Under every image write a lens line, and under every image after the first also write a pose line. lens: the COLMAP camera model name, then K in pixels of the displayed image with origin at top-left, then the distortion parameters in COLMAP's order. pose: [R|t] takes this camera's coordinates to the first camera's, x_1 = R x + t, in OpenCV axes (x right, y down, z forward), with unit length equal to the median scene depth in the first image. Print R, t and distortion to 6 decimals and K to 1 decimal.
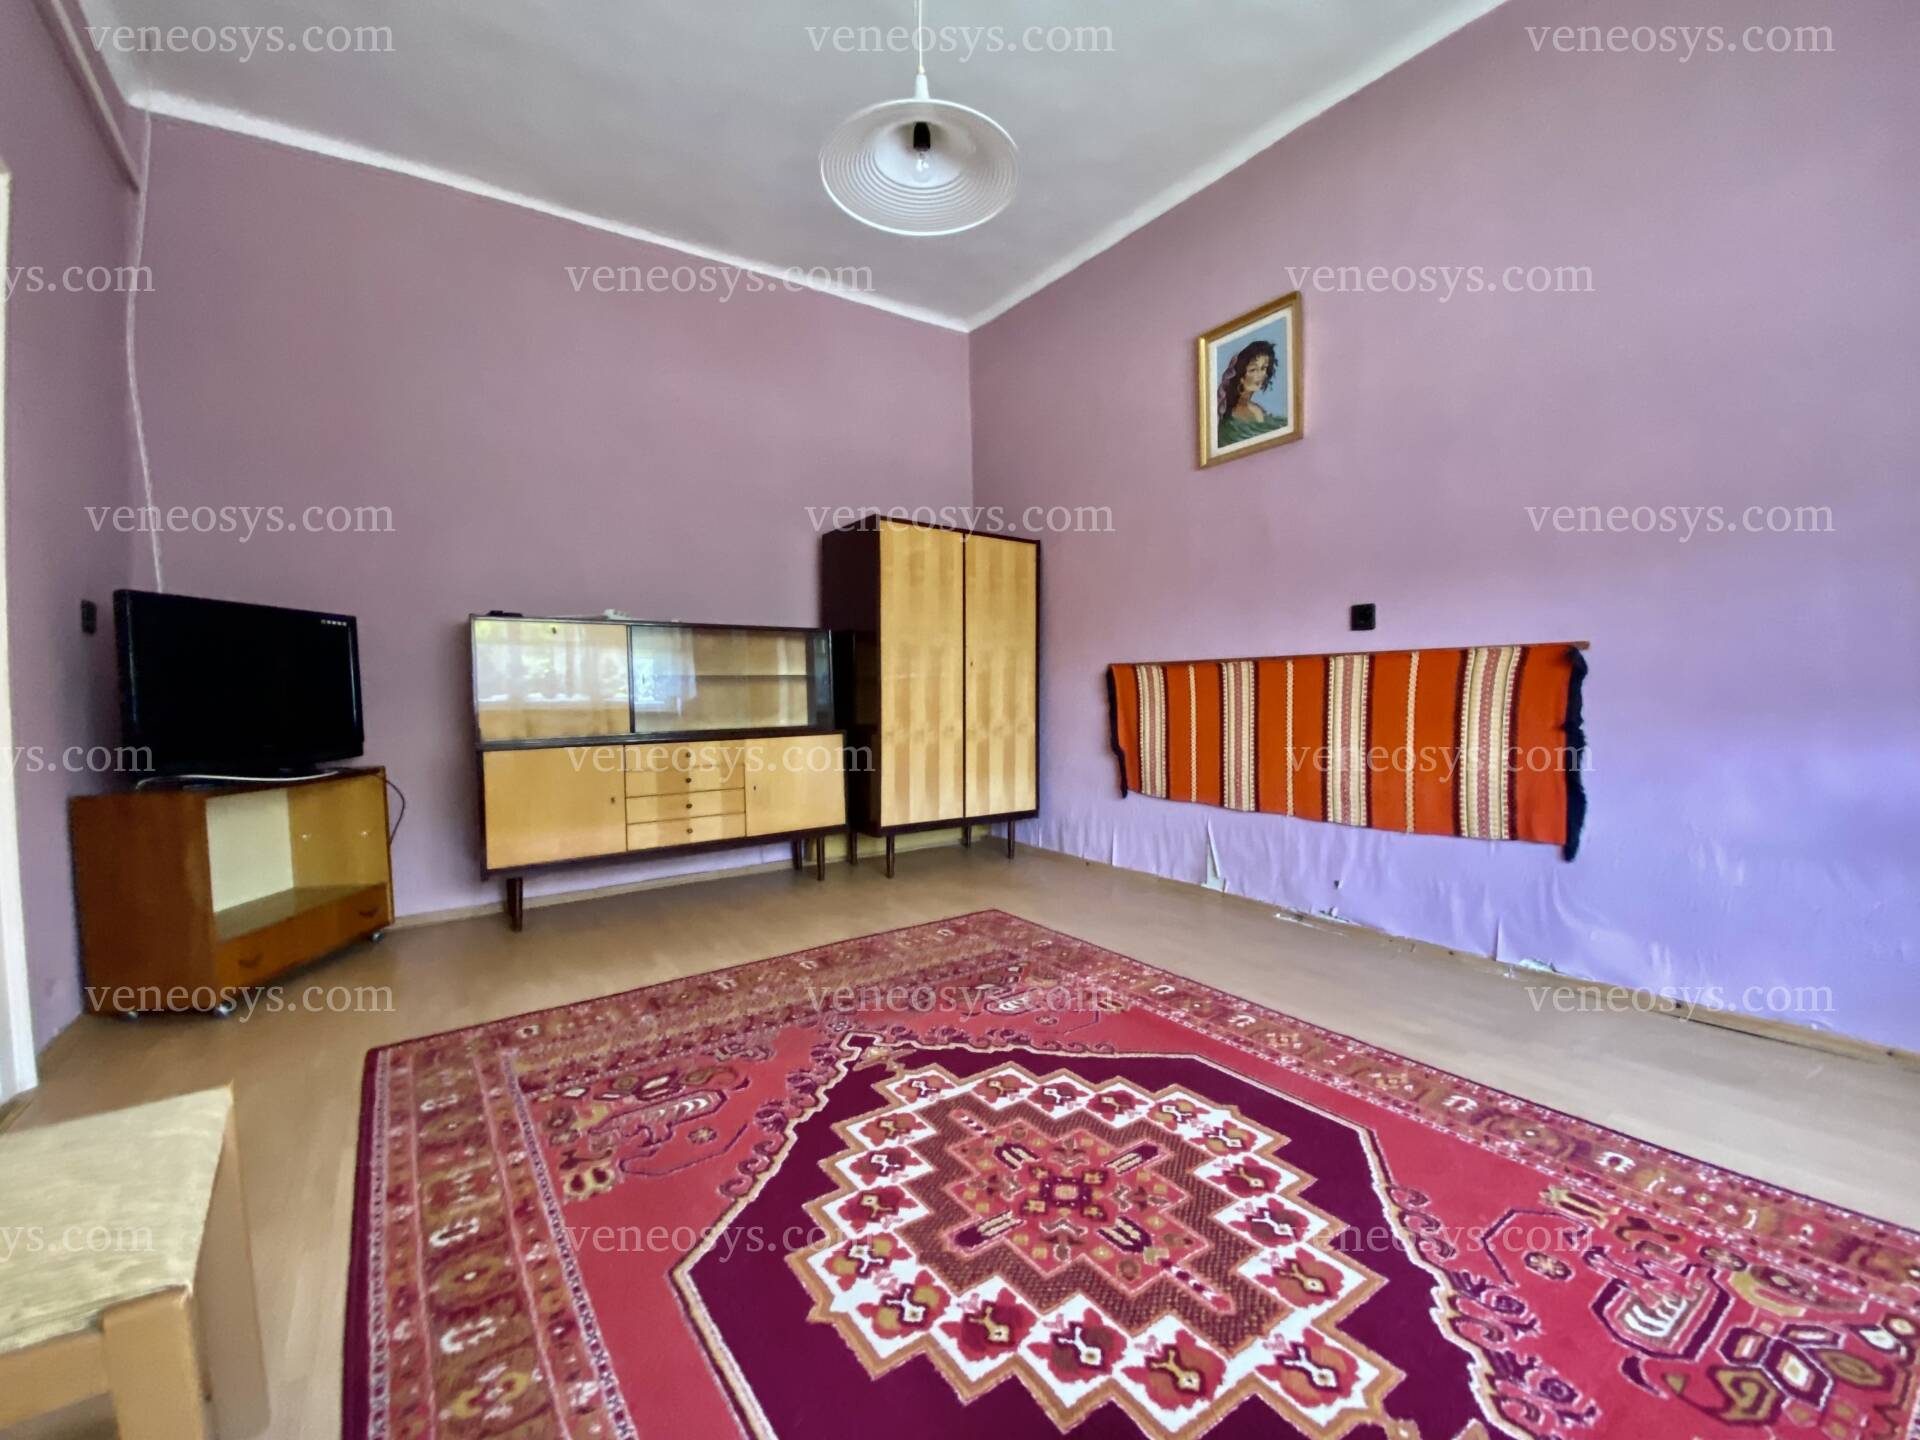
lens RADIAL K [[775.2, 0, 960.8], [0, 775.2, 715.8], [0, 0, 1]] dist [0.020823, -0.020438]
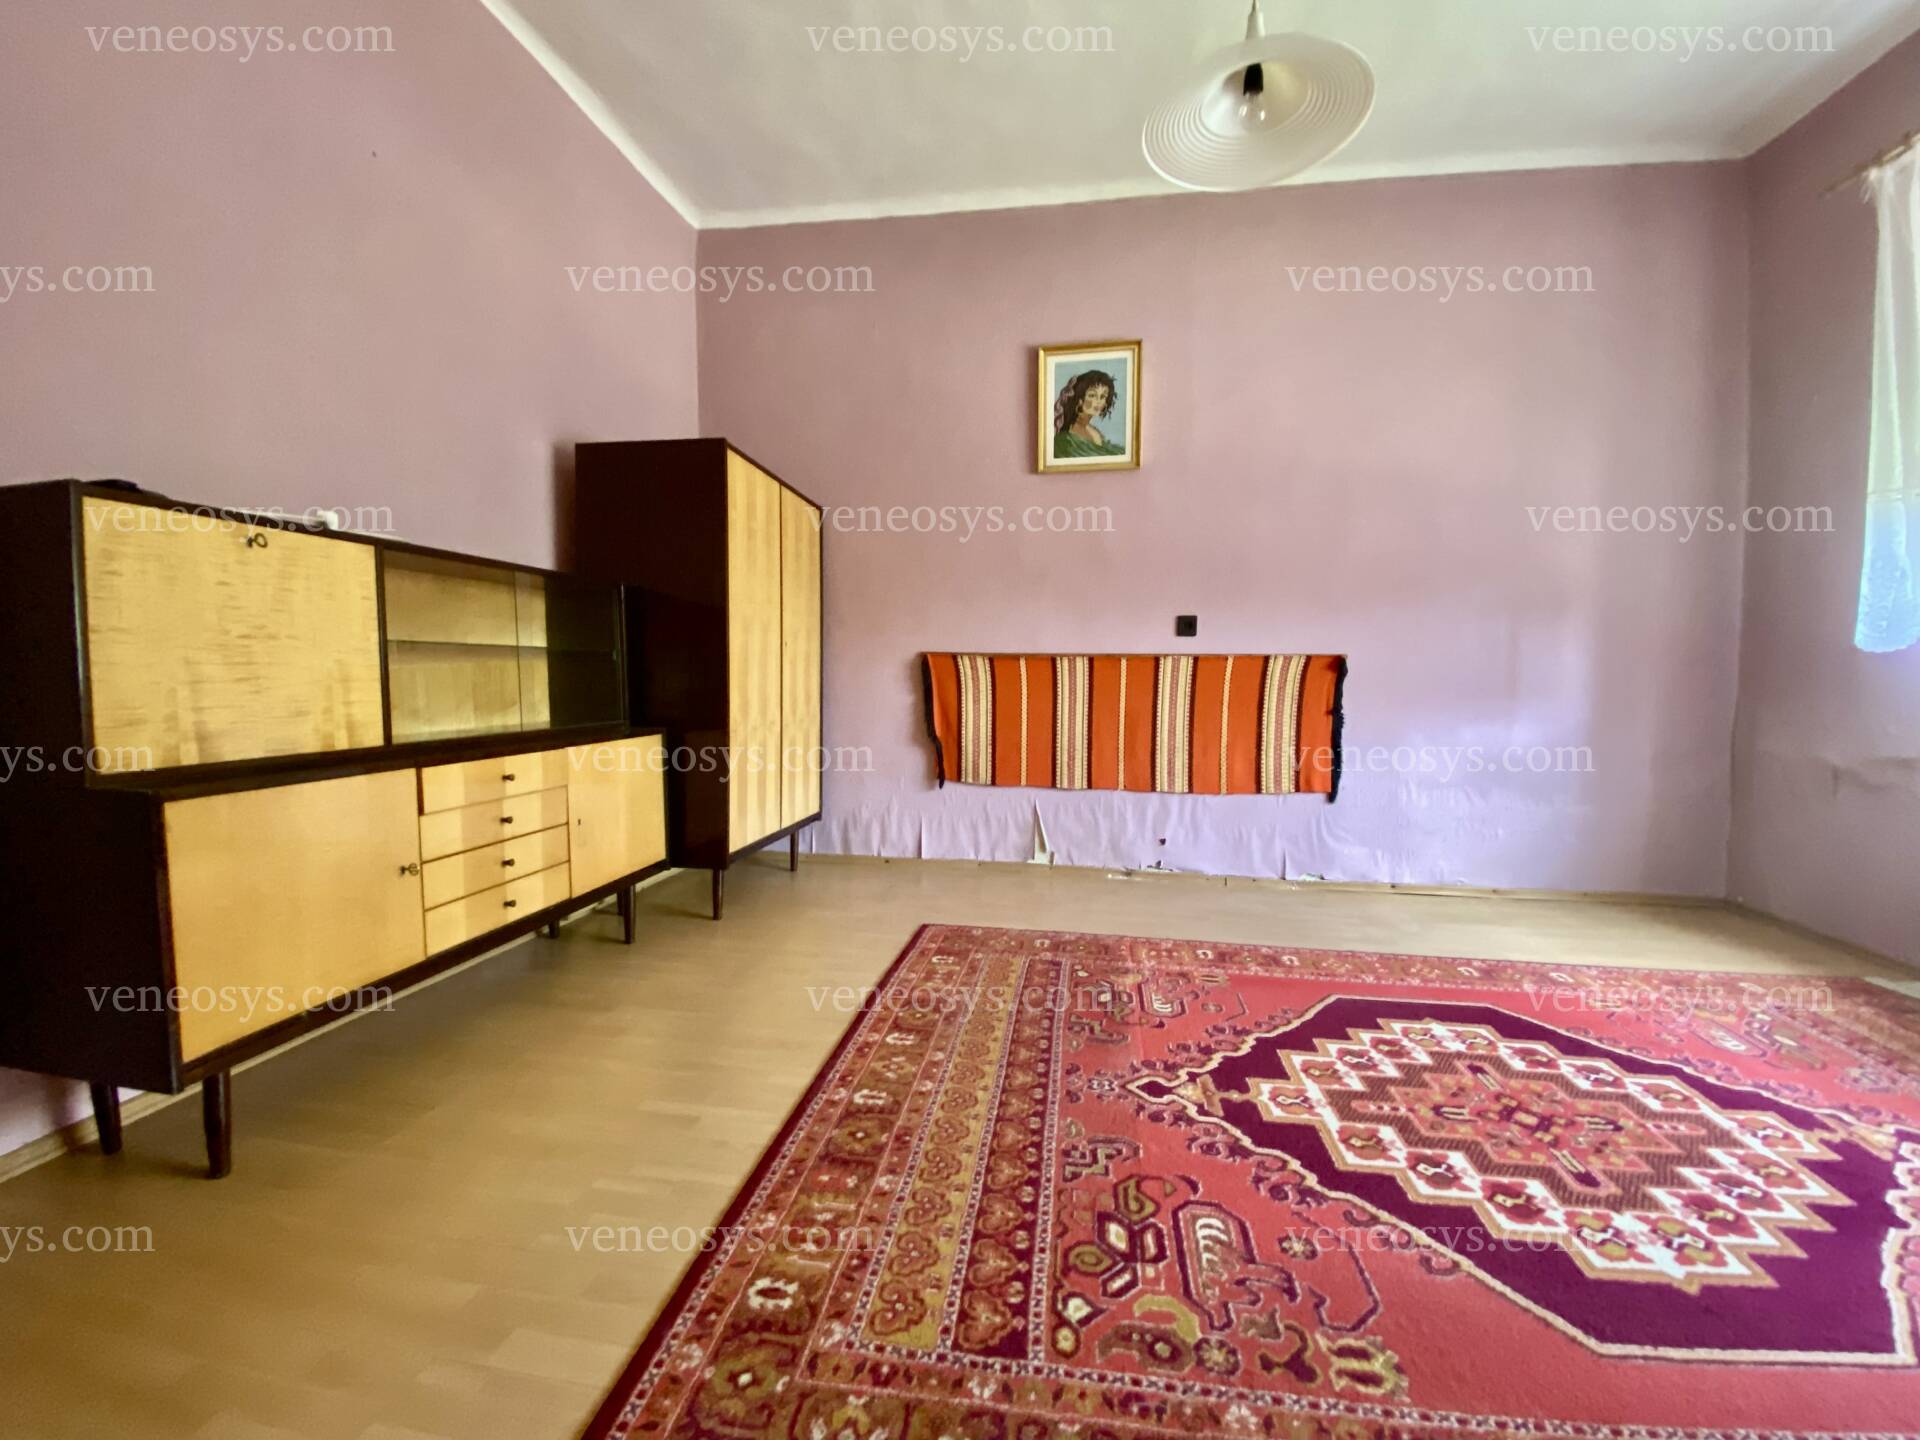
lens RADIAL K [[775.2, 0, 960.8], [0, 775.2, 715.8], [0, 0, 1]] dist [0.020823, -0.020438]
pose [[0.698562, -0.018063, 0.715321, -0.695212], [0.001934, 0.999725, 0.023357, -0.013981], [-0.715547, -0.014933, 0.698405, 0.430997]]
